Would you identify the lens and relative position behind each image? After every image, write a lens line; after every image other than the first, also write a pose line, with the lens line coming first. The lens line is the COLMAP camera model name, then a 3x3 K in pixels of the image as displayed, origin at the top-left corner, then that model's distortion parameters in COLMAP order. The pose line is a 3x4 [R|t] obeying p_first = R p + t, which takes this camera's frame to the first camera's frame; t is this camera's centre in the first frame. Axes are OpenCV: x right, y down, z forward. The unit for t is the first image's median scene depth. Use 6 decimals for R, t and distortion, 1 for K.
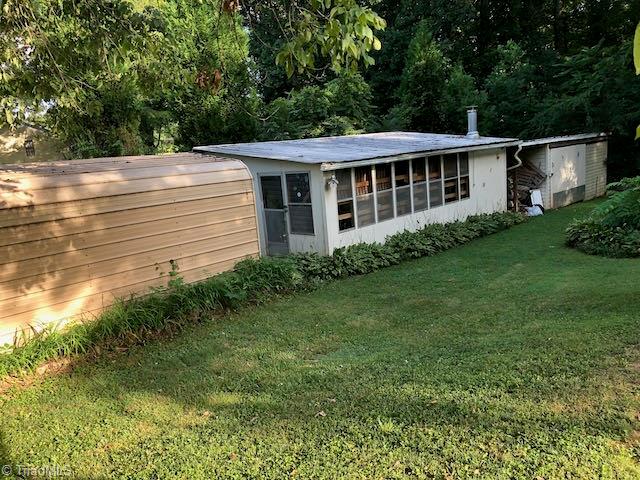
lens RADIAL K [[522.9, 0, 330.0], [0, 522.9, 240.7], [0, 0, 1]] dist [0.054686, -0.140310]
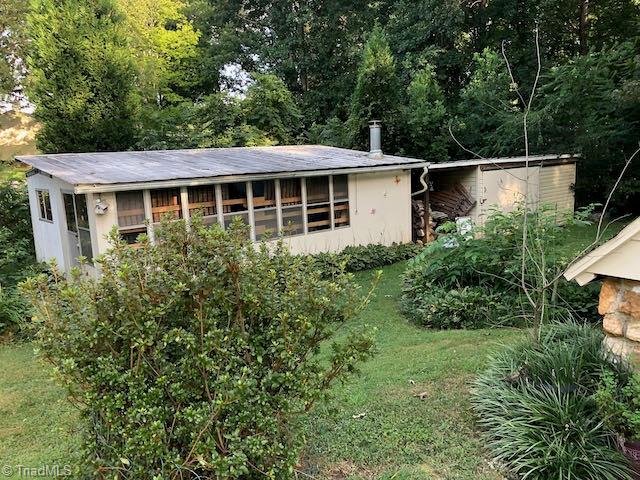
lens RADIAL K [[522.9, 0, 330.0], [0, 522.9, 240.7], [0, 0, 1]] dist [0.054686, -0.140310]
pose [[0.995047, 0.056334, -0.081904, 0.280731], [-0.056748, 0.998385, -0.002739, -0.048970], [0.081617, 0.007373, 0.996636, 0.120753]]
